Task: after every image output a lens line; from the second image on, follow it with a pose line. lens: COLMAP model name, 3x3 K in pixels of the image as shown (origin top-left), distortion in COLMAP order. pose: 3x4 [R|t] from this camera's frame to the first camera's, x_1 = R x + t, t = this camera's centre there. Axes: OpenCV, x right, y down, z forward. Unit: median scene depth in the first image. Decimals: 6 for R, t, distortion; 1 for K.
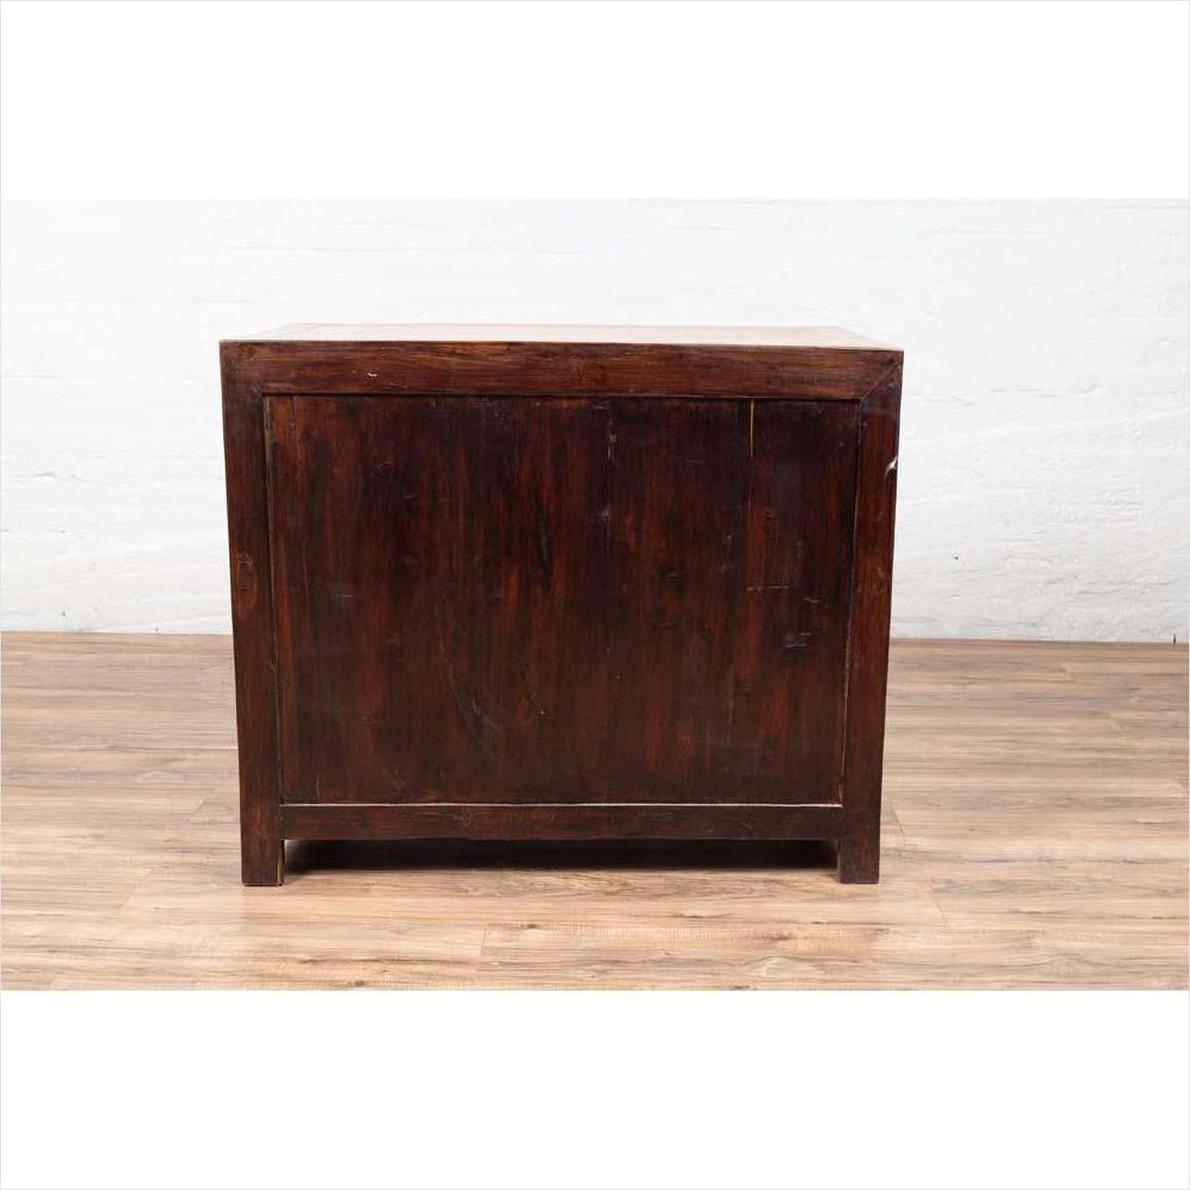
lens RADIAL K [[1664.7, 0, 636.9], [0, 1664.7, 594.2], [0, 0, 1]] dist [0.035490, -0.026994]
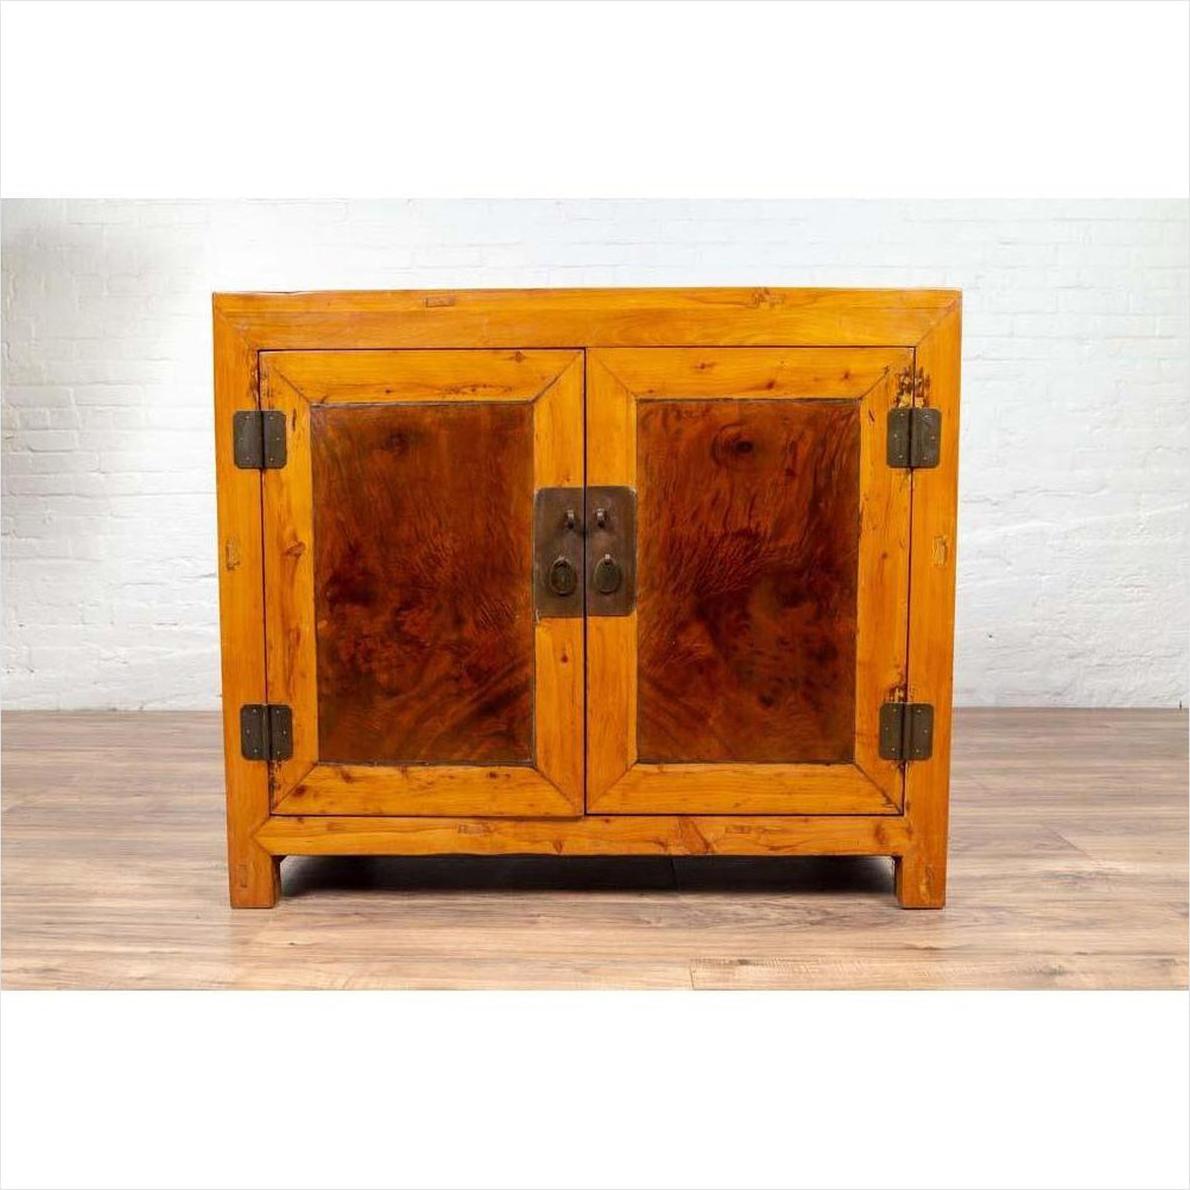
lens RADIAL K [[1012.0, 0, 592.6], [0, 1012.0, 580.5], [0, 0, 1]] dist [-0.013064, 0.002779]
pose [[0.999951, -0.009892, 0.000869, -0.127608], [0.009885, 0.983203, -0.182246, 0.097278], [0.000948, 0.182246, 0.983253, 0.443439]]
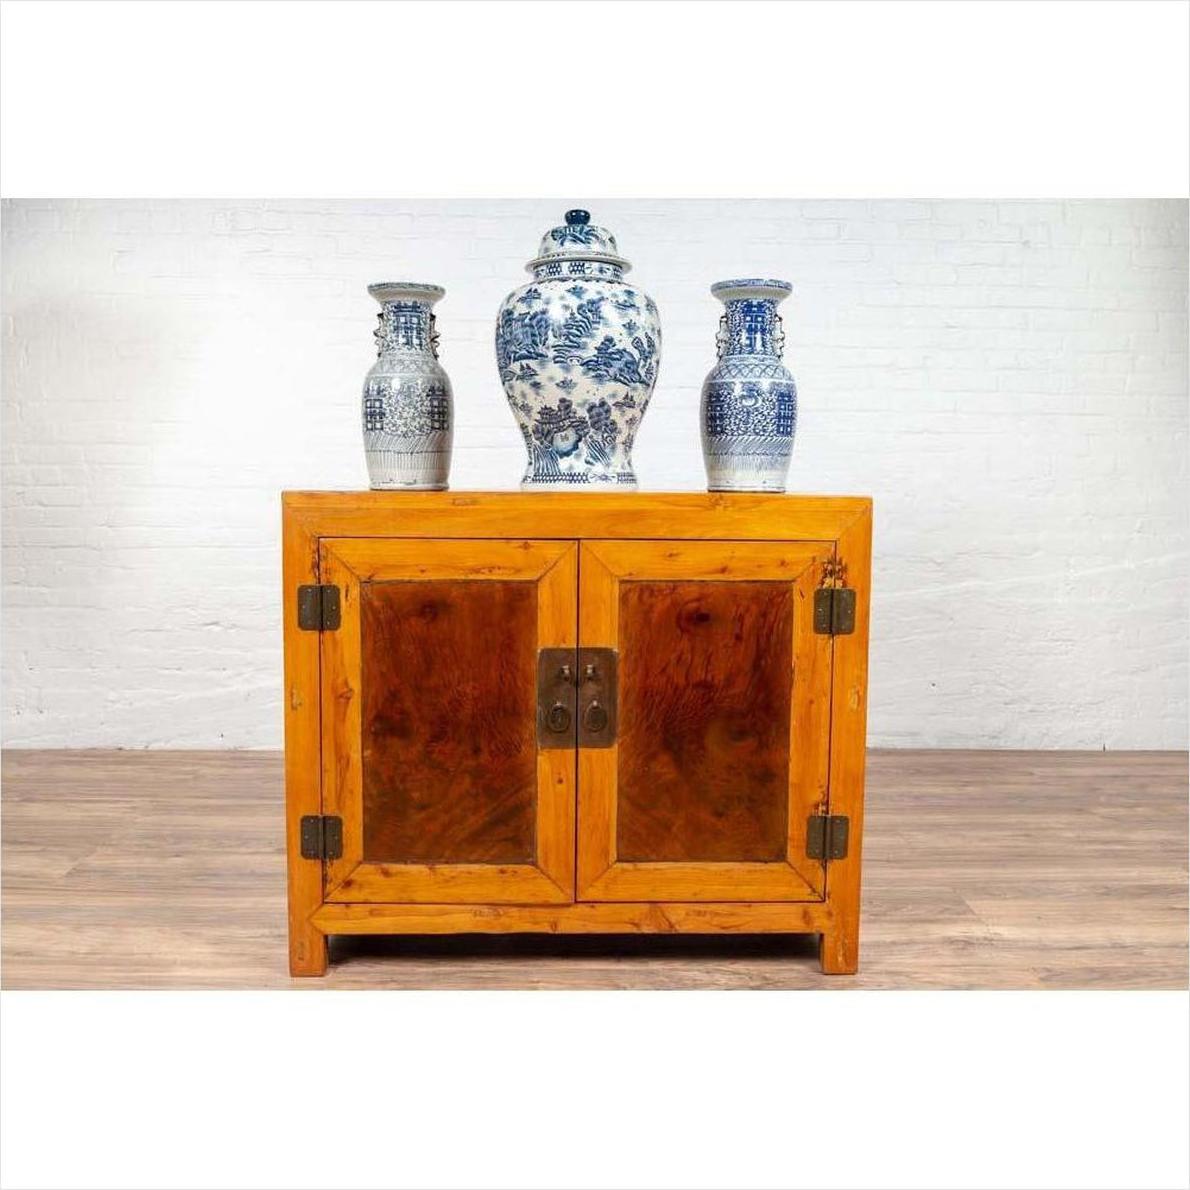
lens RADIAL K [[1120.1, 0, 592.8], [0, 1120.1, 520.4], [0, 0, 1]] dist [-0.004491, -0.006531]
pose [[0.999396, -0.002238, 0.034668, -0.145721], [0.008222, 0.984805, -0.173468, 0.001584], [-0.033753, 0.173648, 0.984229, 0.213609]]
